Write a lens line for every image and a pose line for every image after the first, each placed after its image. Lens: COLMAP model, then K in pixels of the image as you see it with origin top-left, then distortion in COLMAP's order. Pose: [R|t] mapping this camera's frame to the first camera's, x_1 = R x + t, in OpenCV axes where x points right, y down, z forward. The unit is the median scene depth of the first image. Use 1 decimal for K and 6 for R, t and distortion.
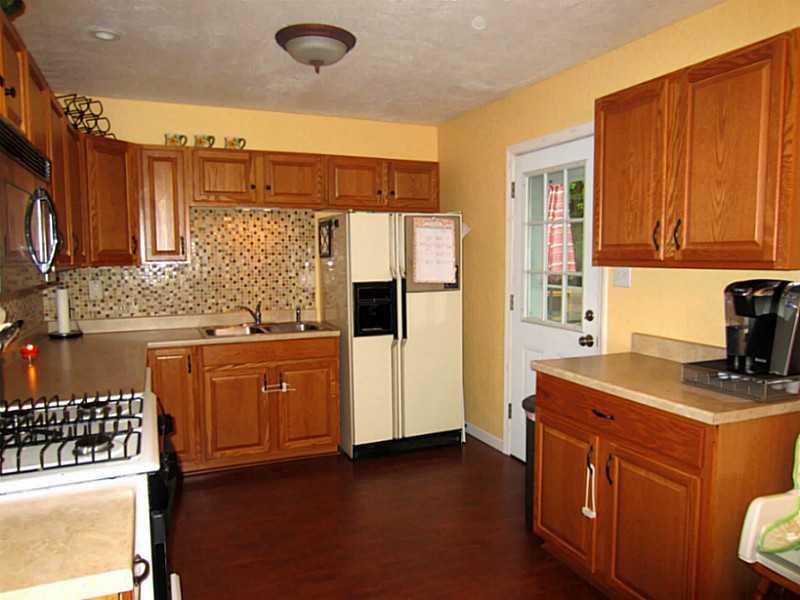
lens RADIAL K [[570.0, 0, 400.0], [0, 570.0, 300.0], [0, 0, 1]] dist [-0.027096, 0.004452]
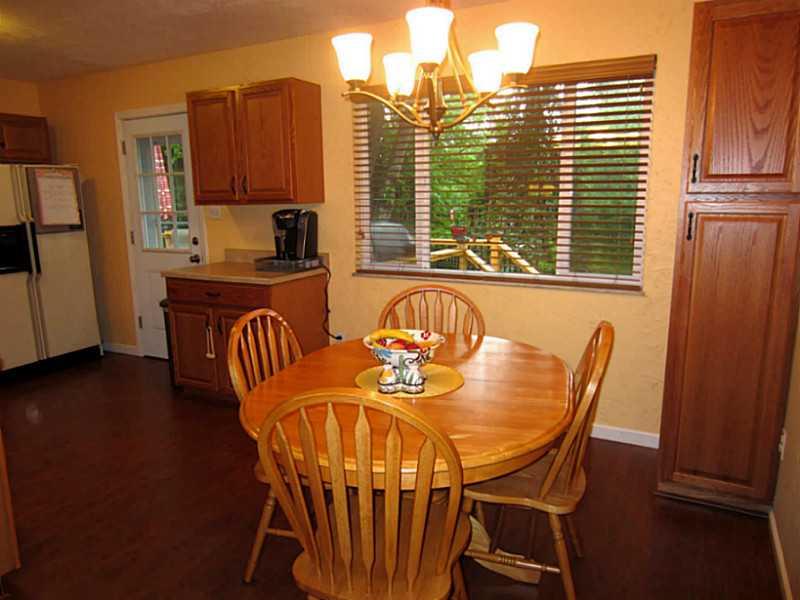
lens RADIAL K [[570.0, 0, 400.0], [0, 570.0, 300.0], [0, 0, 1]] dist [-0.027096, 0.004452]
pose [[0.771403, -0.122867, 0.624373, -0.148832], [0.064290, 0.991210, 0.115626, 0.034489], [-0.633091, -0.049053, 0.772522, -0.363504]]
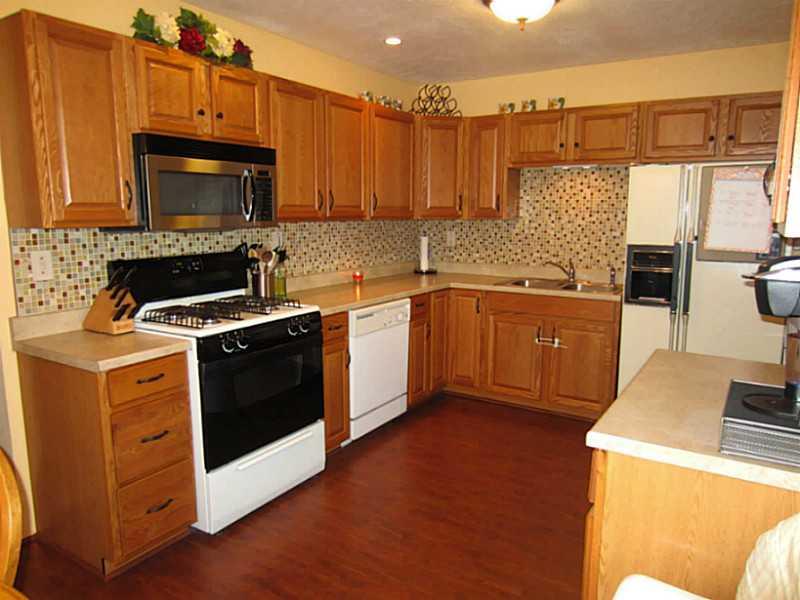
lens RADIAL K [[570.0, 0, 400.0], [0, 570.0, 300.0], [0, 0, 1]] dist [-0.027096, 0.004452]
pose [[0.577916, 0.134409, -0.804952, 0.431418], [-0.077172, 0.990925, 0.110056, -0.013318], [0.812439, -0.001483, 0.583044, 0.168885]]
